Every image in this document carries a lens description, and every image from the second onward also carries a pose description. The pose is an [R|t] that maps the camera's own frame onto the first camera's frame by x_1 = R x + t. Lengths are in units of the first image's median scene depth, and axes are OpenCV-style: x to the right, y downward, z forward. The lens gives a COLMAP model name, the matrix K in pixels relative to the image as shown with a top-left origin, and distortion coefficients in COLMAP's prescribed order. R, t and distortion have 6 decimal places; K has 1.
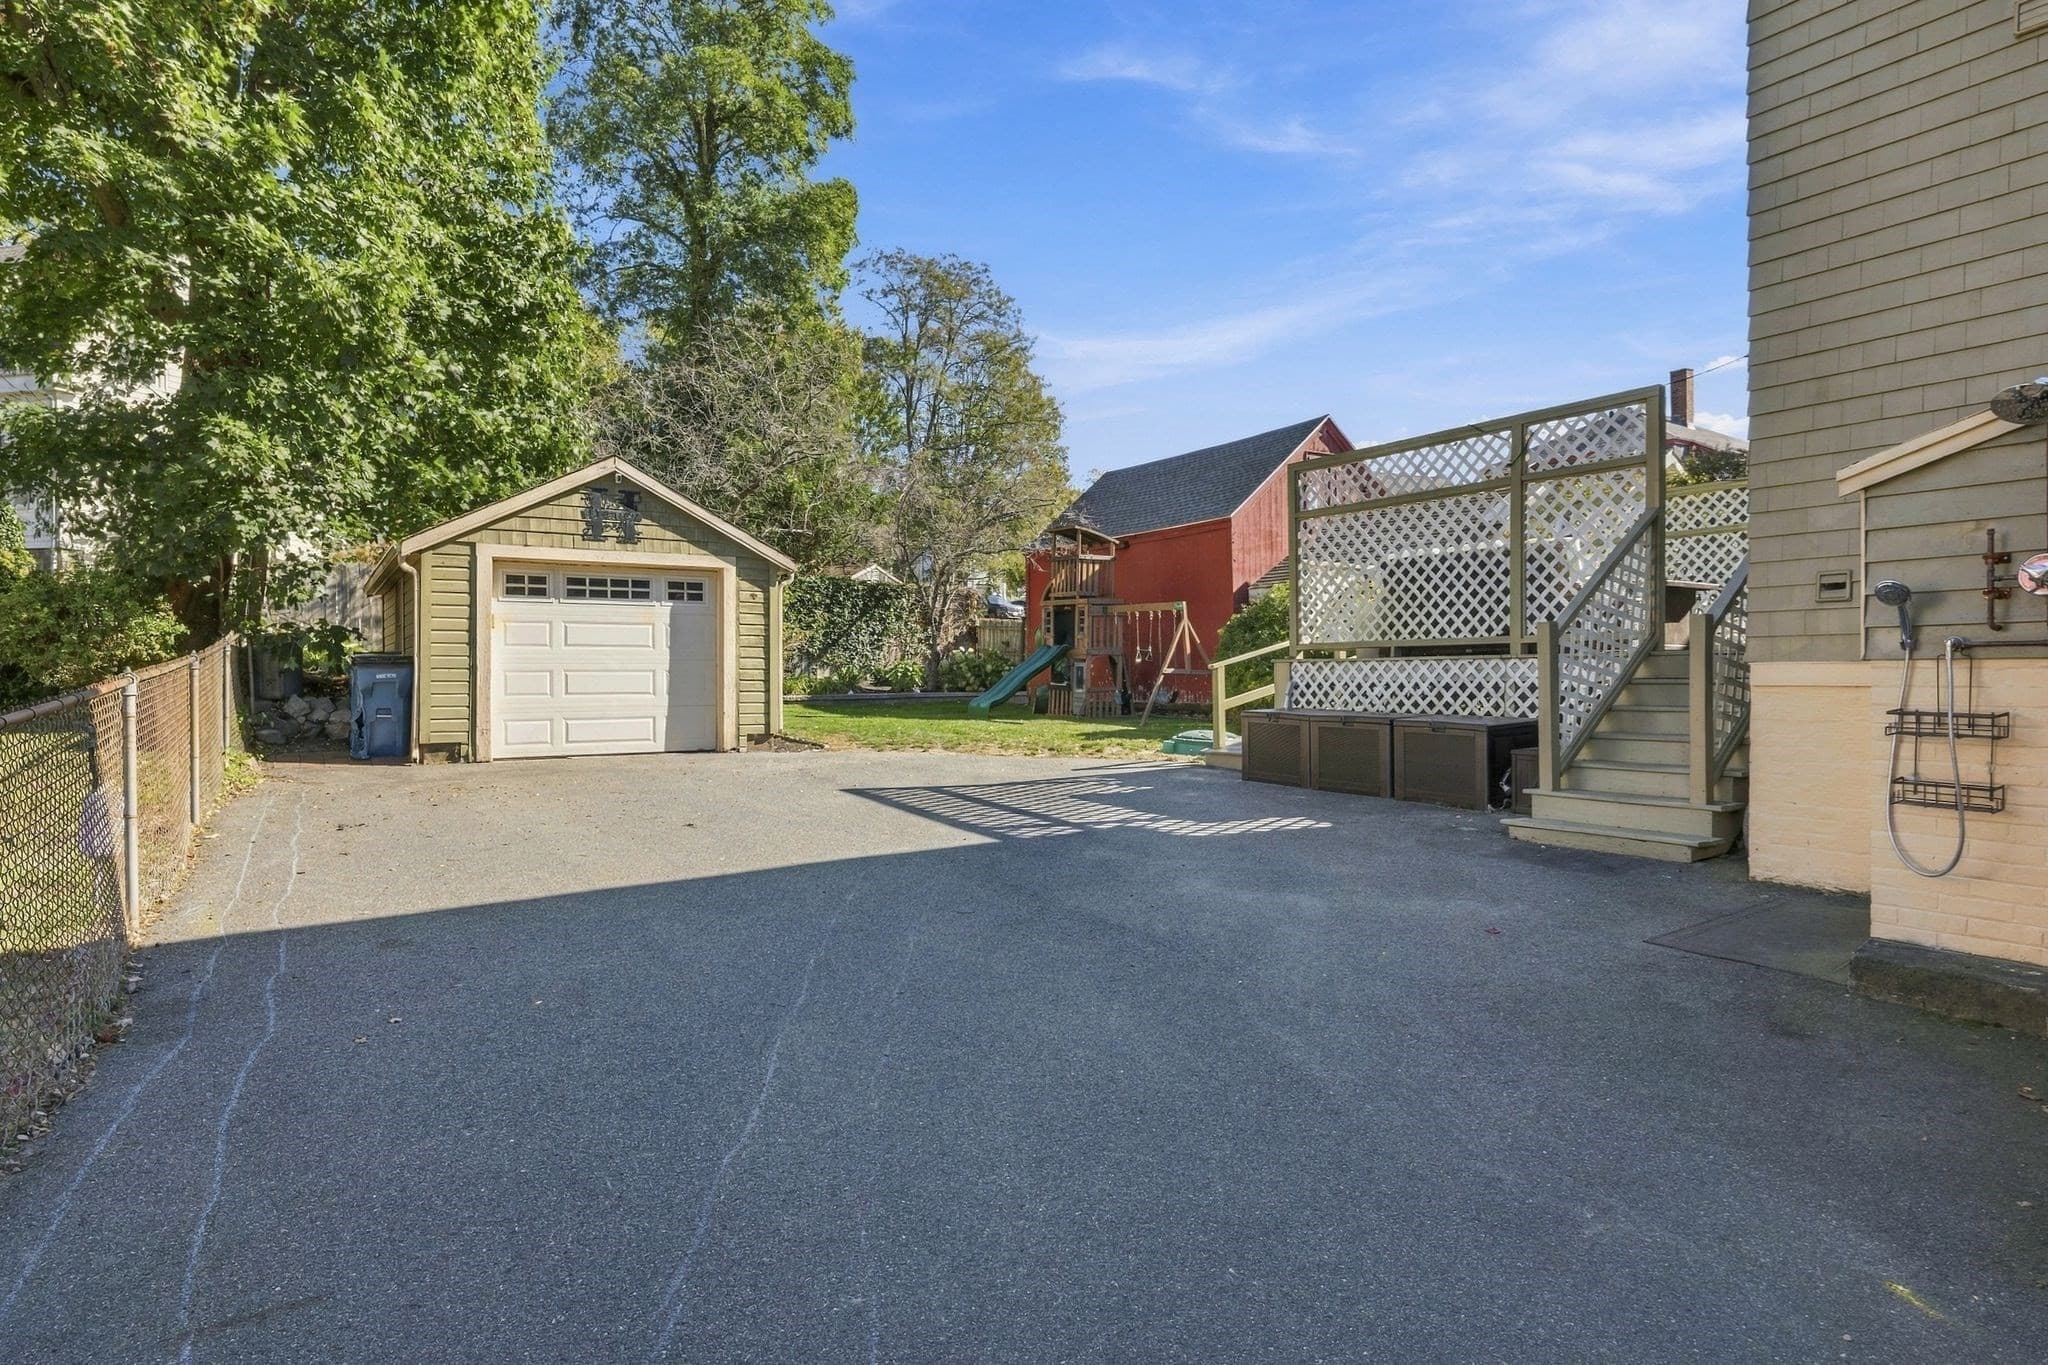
lens RADIAL K [[1063.0, 0, 1025.2], [0, 1063.0, 673.8], [0, 0, 1]] dist [-0.017922, -0.000496]
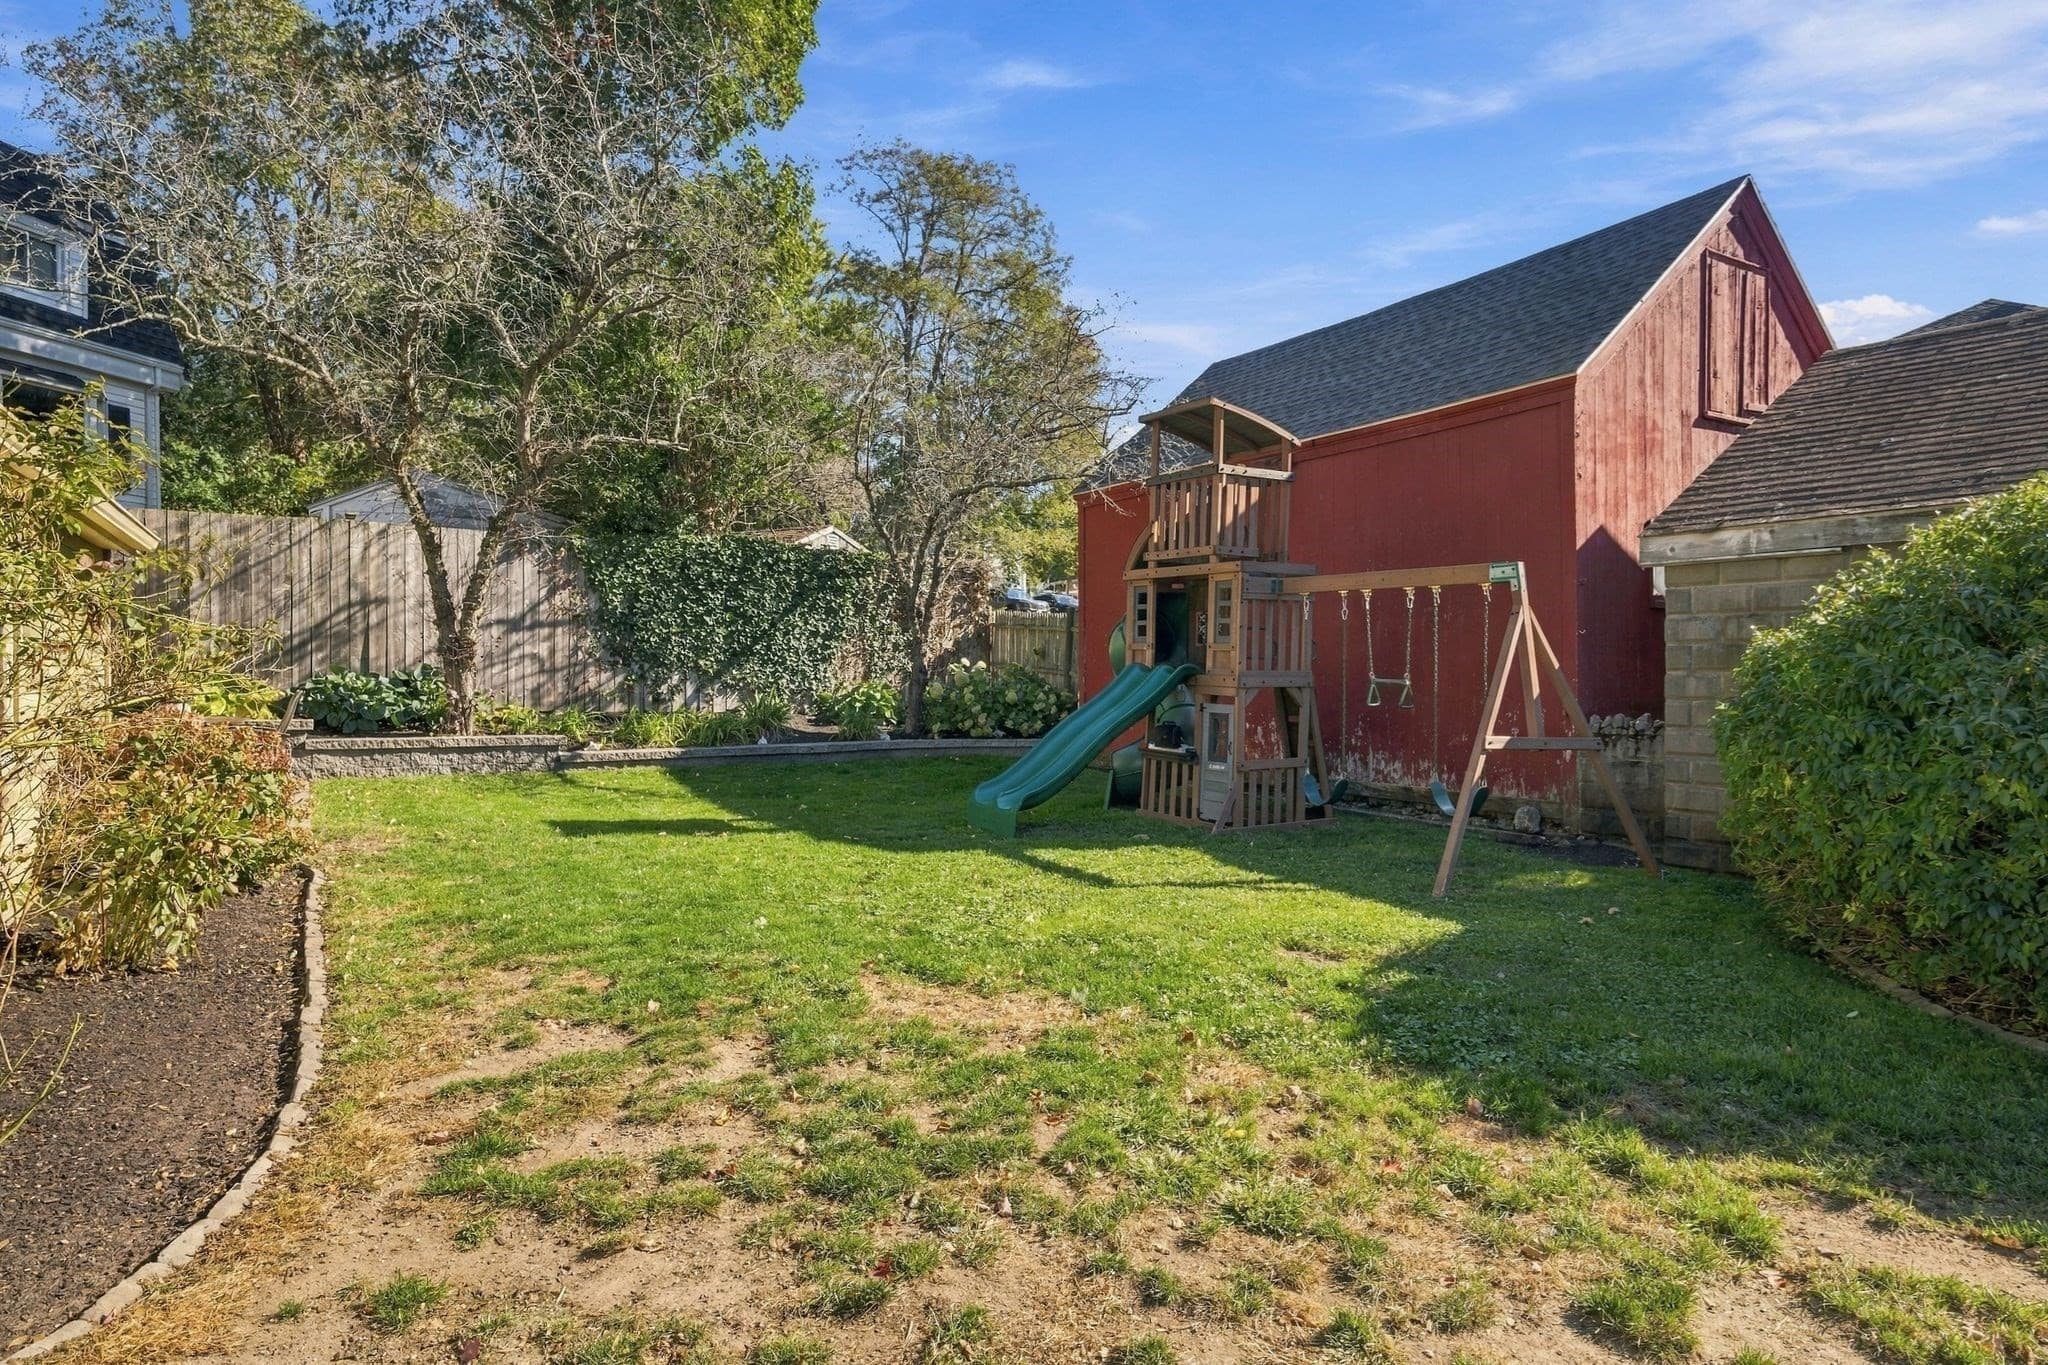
lens RADIAL K [[1063.0, 0, 1025.2], [0, 1063.0, 673.8], [0, 0, 1]] dist [-0.017922, -0.000496]
pose [[0.999838, 0.010086, -0.014915, -0.018058], [-0.010120, 0.999946, -0.002209, -0.016558], [0.014892, 0.002359, 0.999886, 0.421100]]
